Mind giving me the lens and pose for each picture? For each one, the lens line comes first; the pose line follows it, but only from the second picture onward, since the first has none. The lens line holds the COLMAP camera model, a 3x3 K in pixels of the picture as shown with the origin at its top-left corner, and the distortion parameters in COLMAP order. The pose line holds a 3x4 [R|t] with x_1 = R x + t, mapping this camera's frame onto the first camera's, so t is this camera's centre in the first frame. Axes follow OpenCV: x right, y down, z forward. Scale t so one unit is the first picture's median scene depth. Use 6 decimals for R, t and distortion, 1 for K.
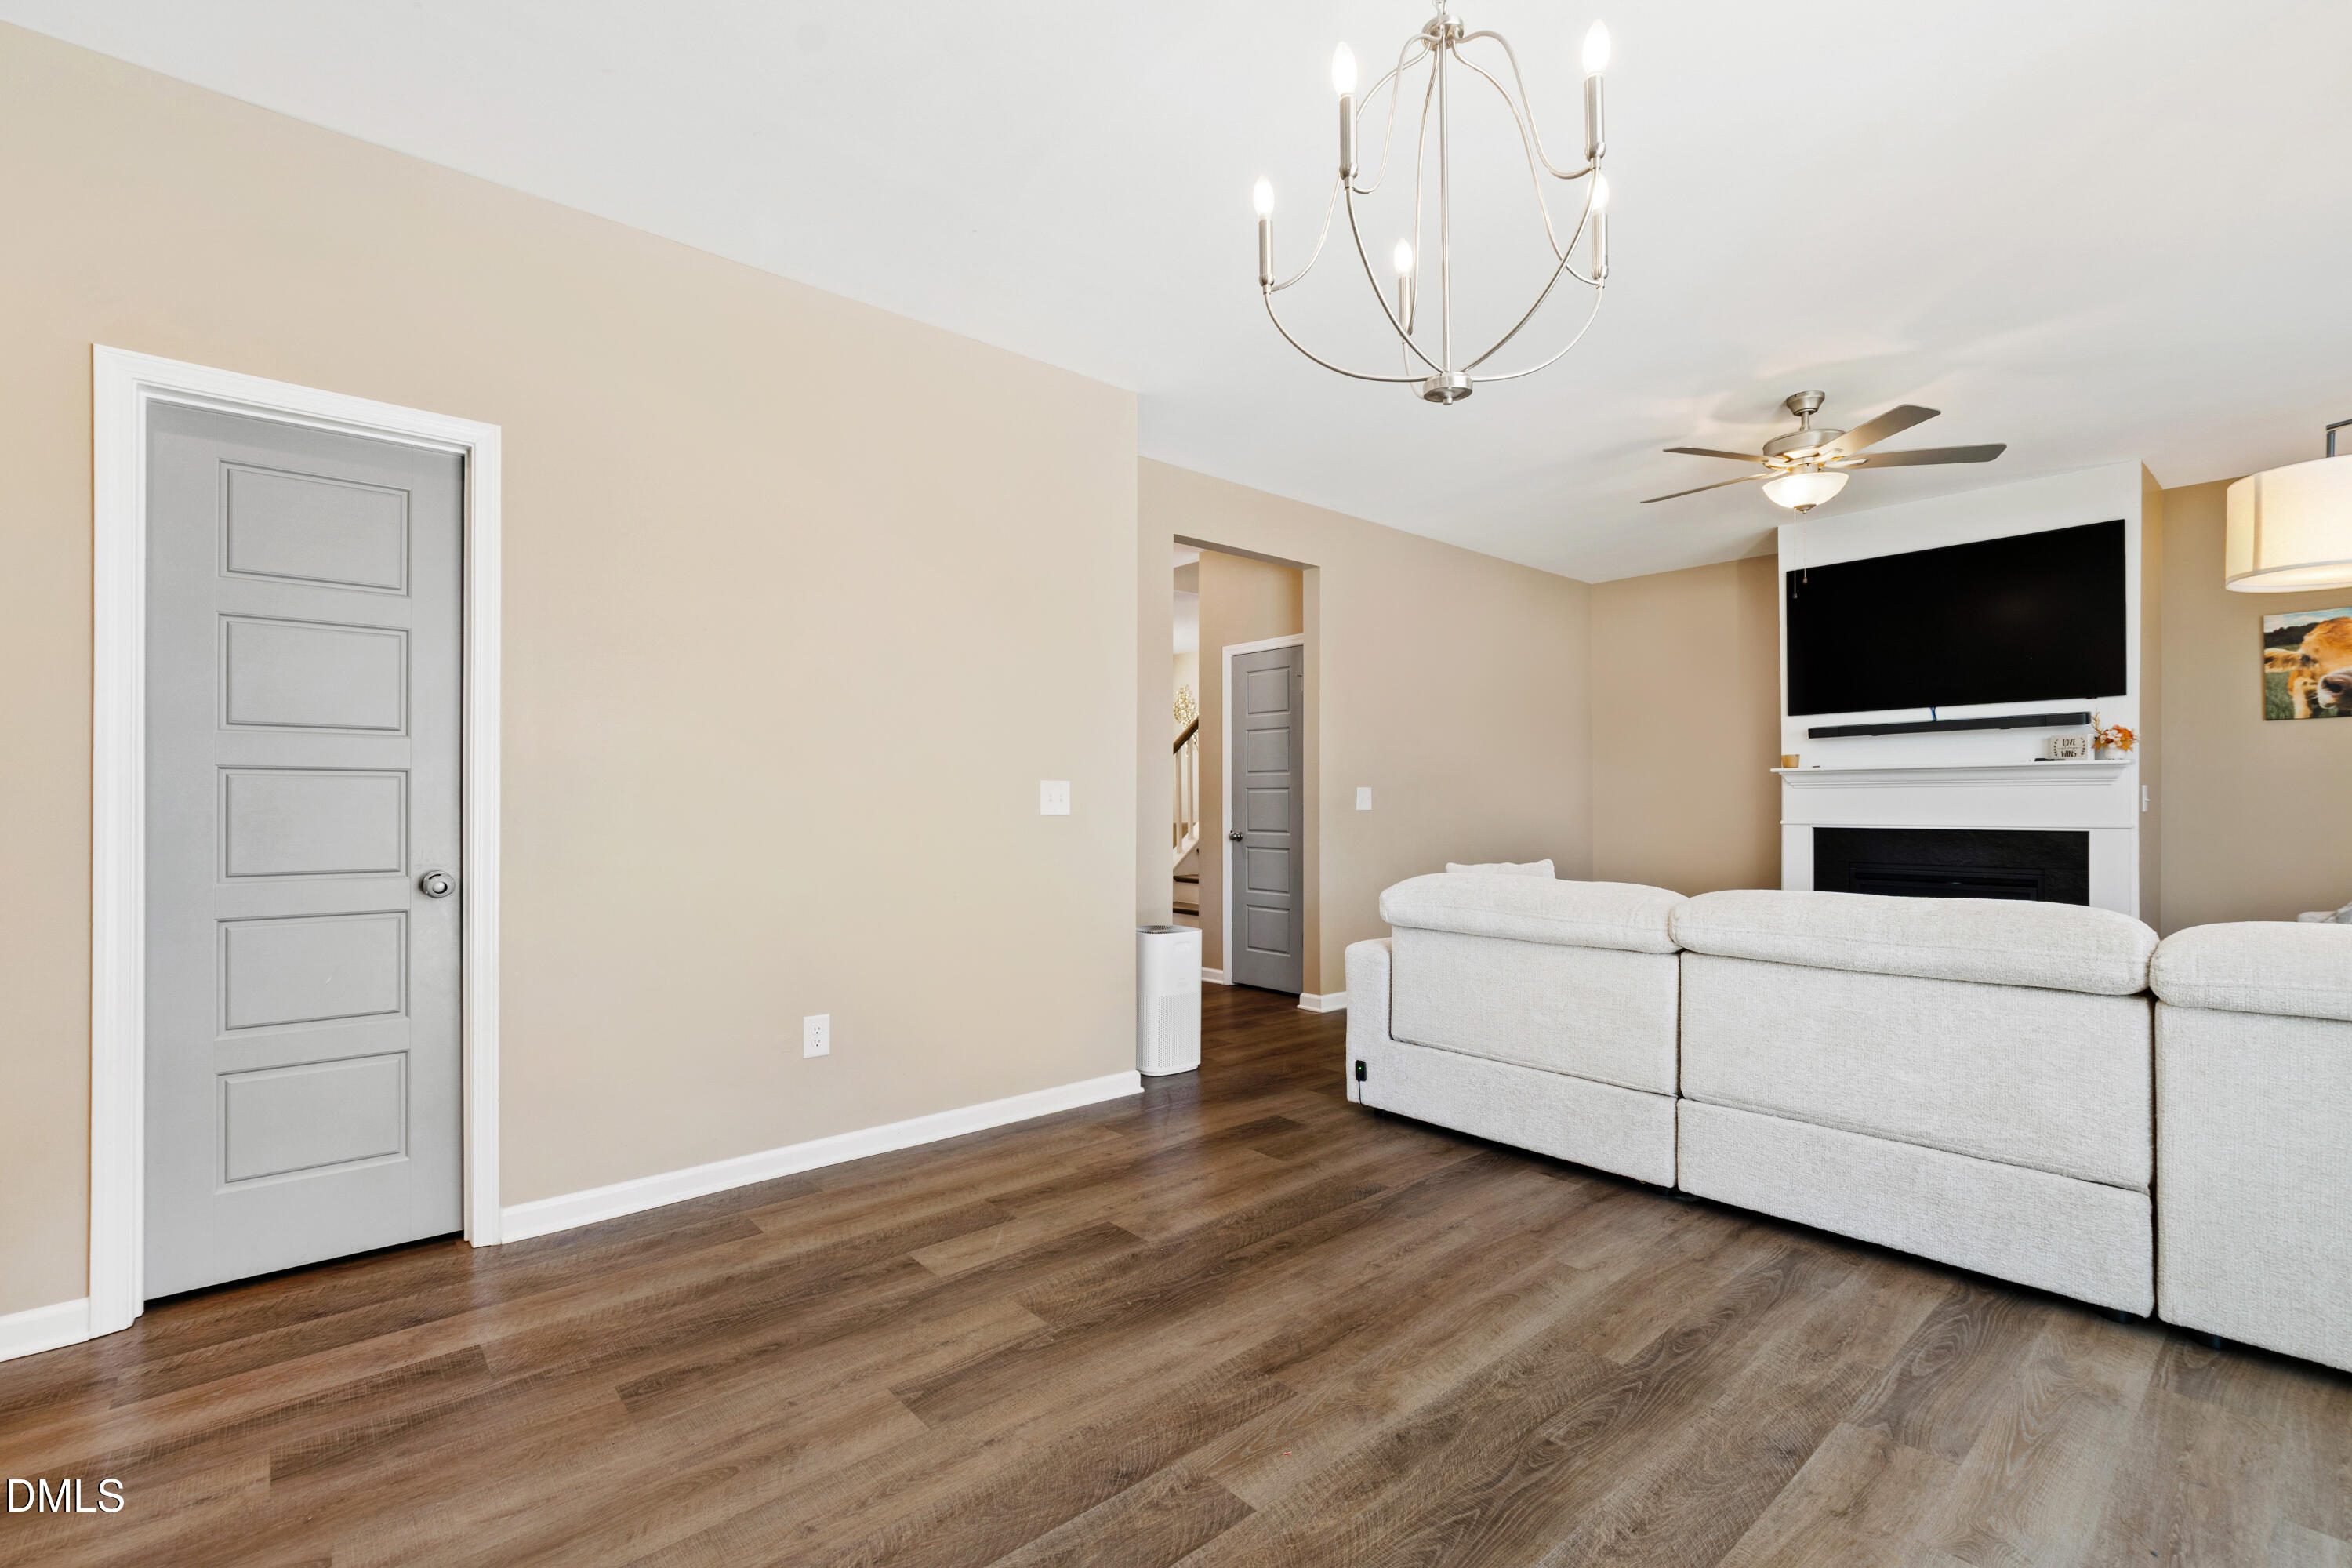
lens RADIAL K [[1042.9, 0, 1195.1], [0, 1042.9, 791.9], [0, 0, 1]] dist [-0.005067, 0.002512]
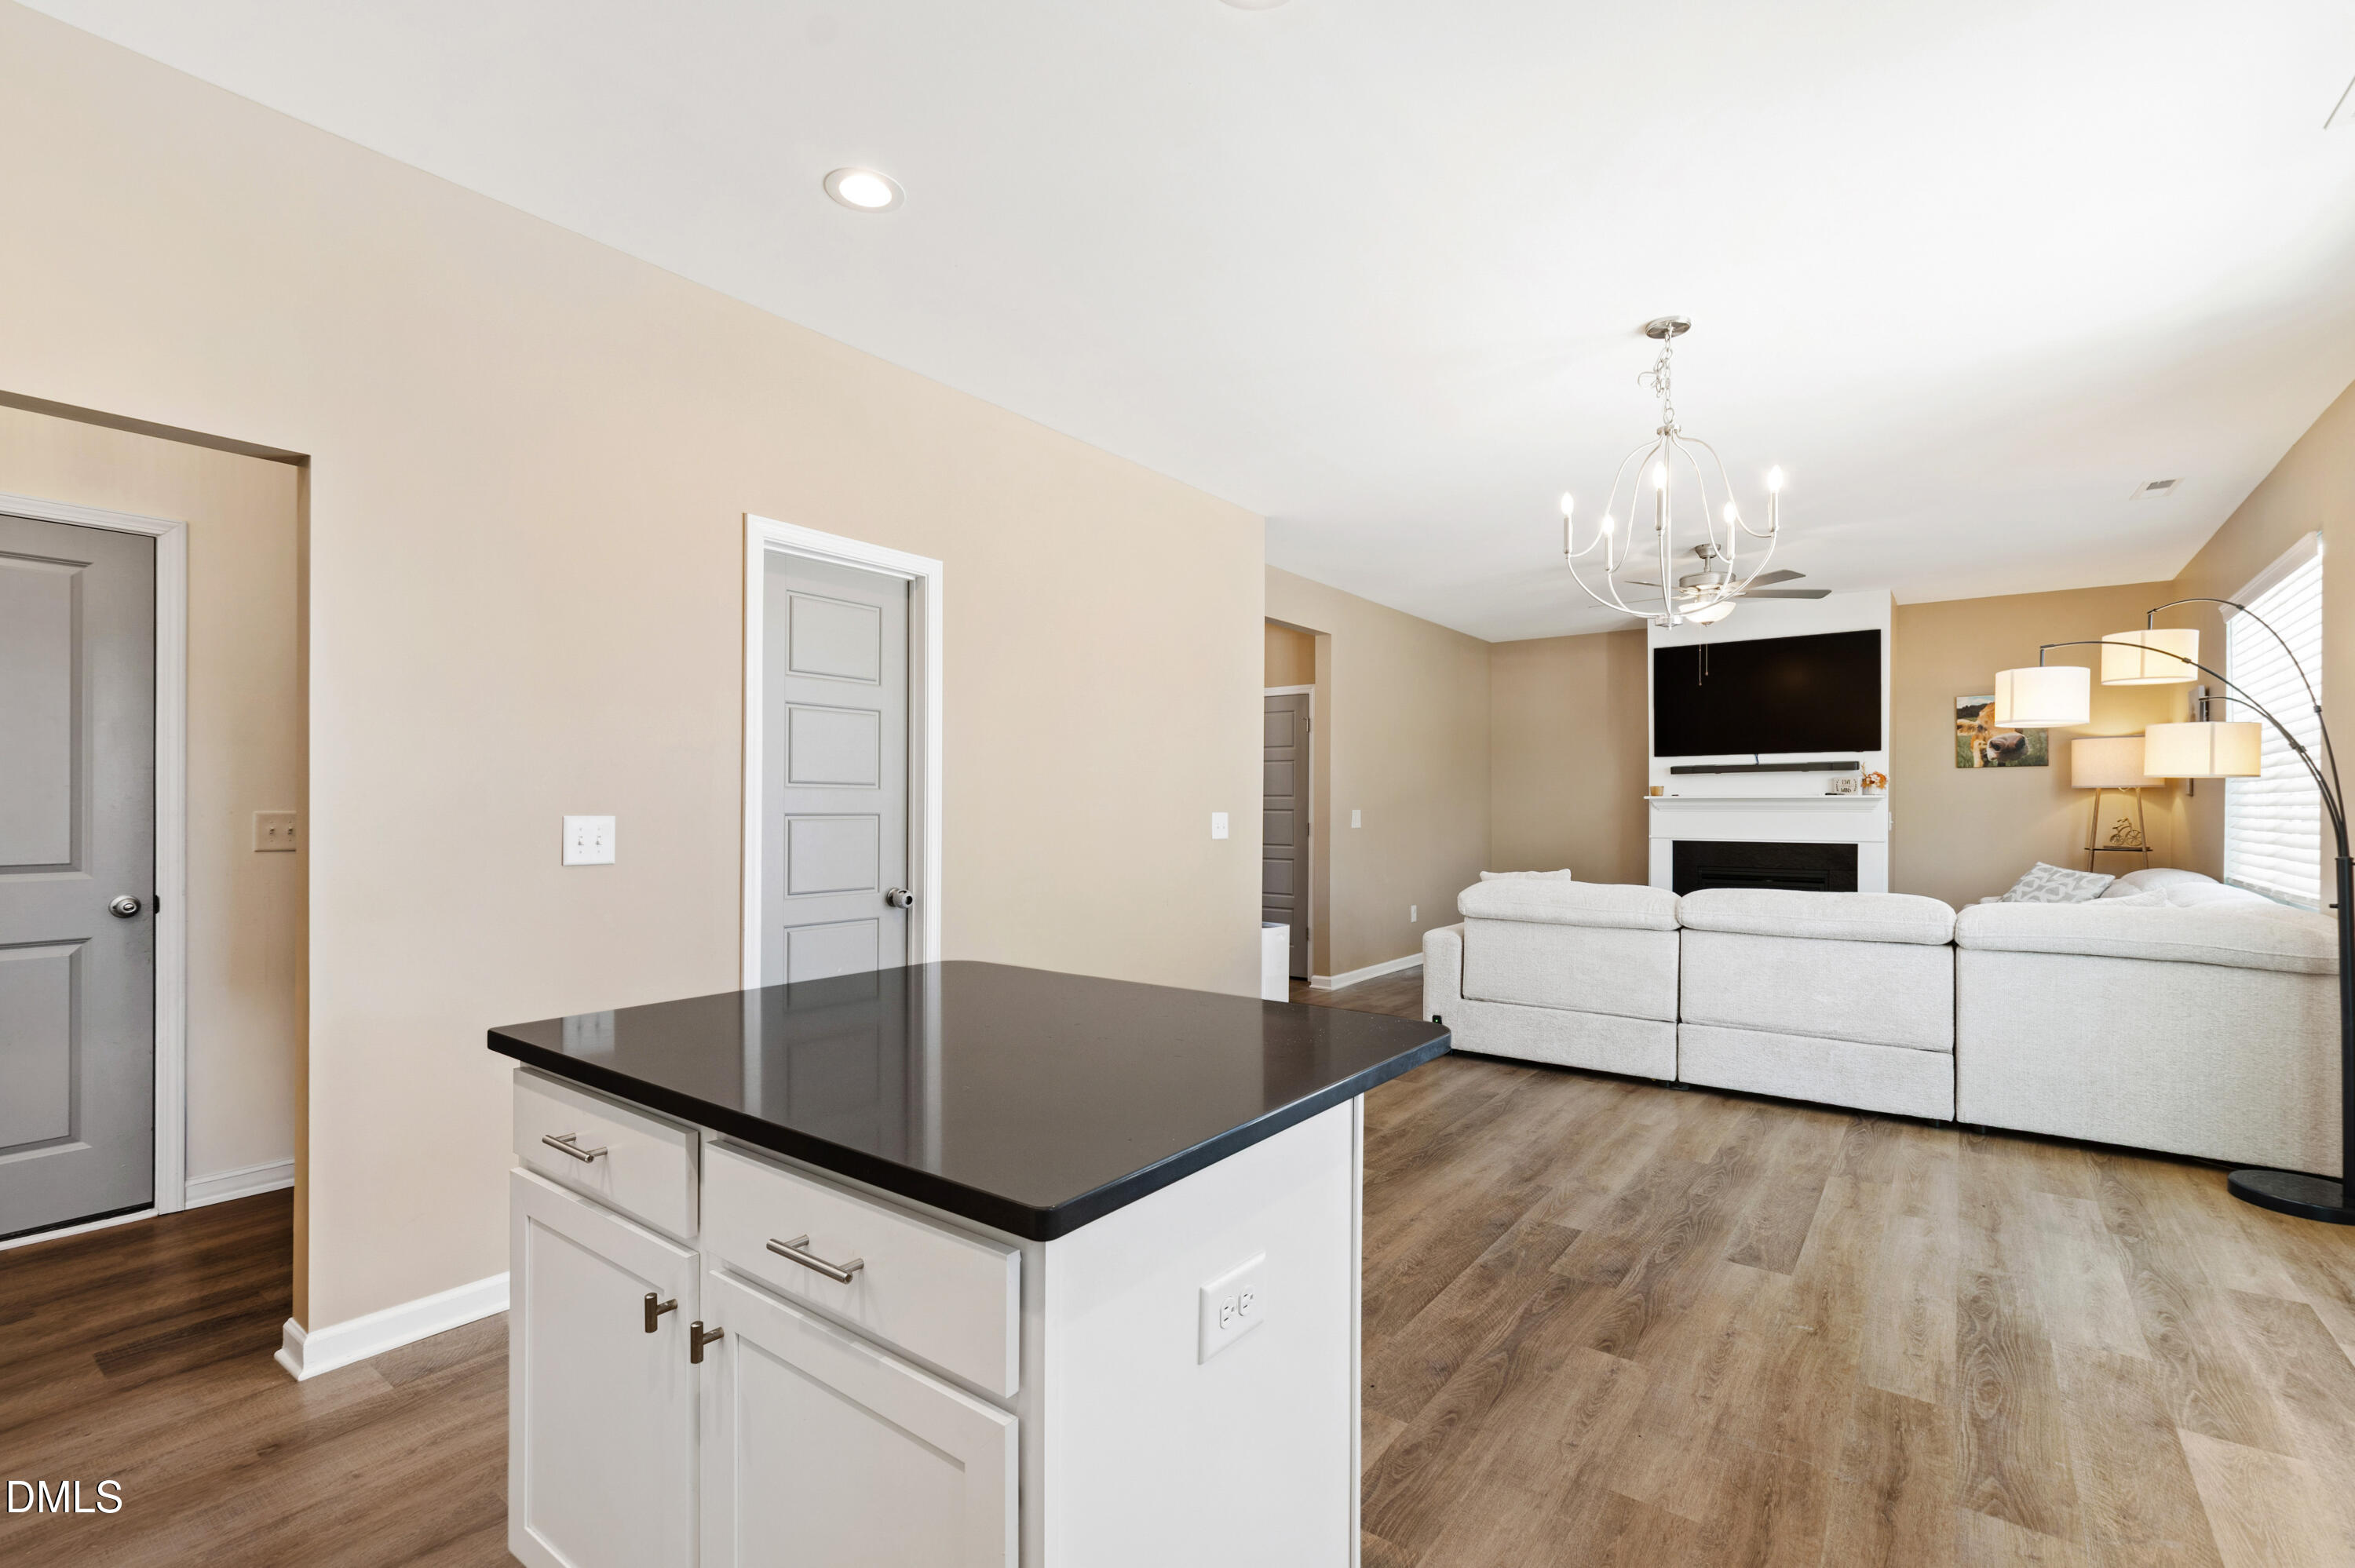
lens RADIAL K [[1044.1, 0, 1219.1], [0, 1044.1, 791.9], [0, 0, 1]] dist [-0.005067, 0.002512]
pose [[0.975765, 0.006669, 0.218720, -0.443101], [-0.006296, 0.999977, -0.002405, -0.034861], [-0.218731, 0.000970, 0.975785, -0.299268]]
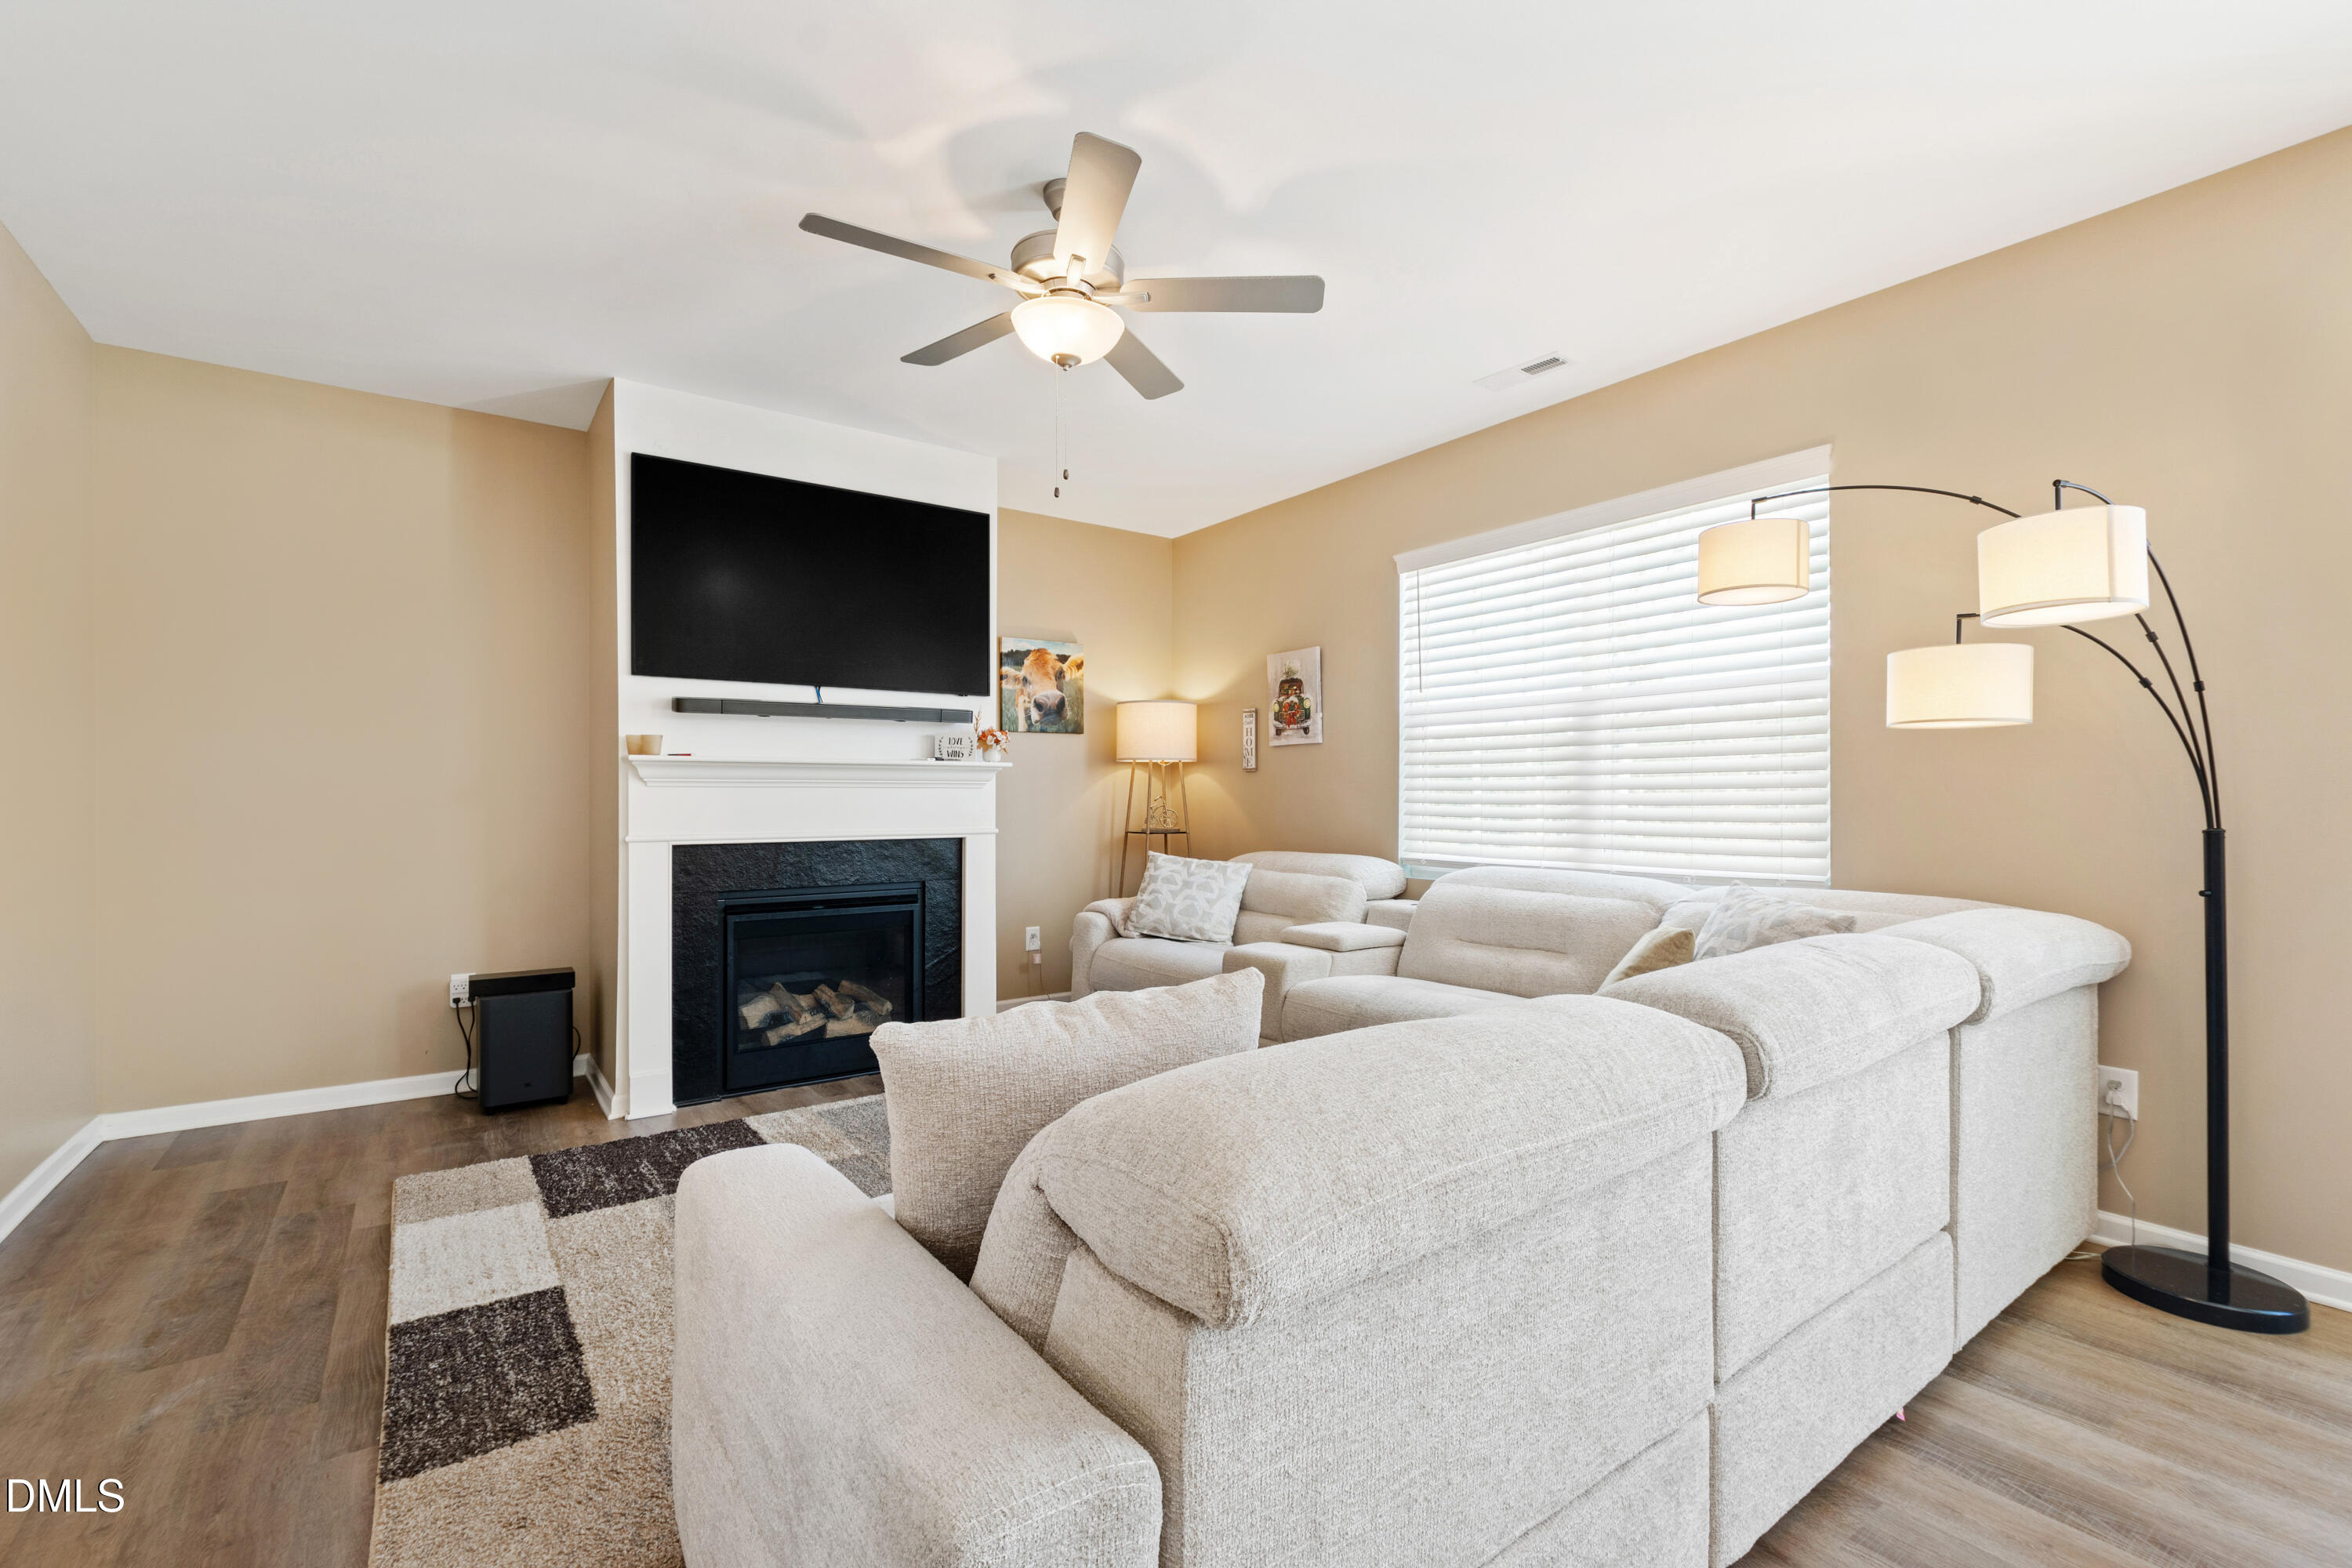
lens RADIAL K [[1042.9, 0, 1160.0], [0, 1042.9, 803.5], [0, 0, 1]] dist [-0.005067, 0.002512]
pose [[0.119135, -0.001764, 0.992877, -0.066296], [-0.012501, 0.999916, 0.003277, 0.002505], [-0.992799, -0.012802, 0.119103, 0.988164]]
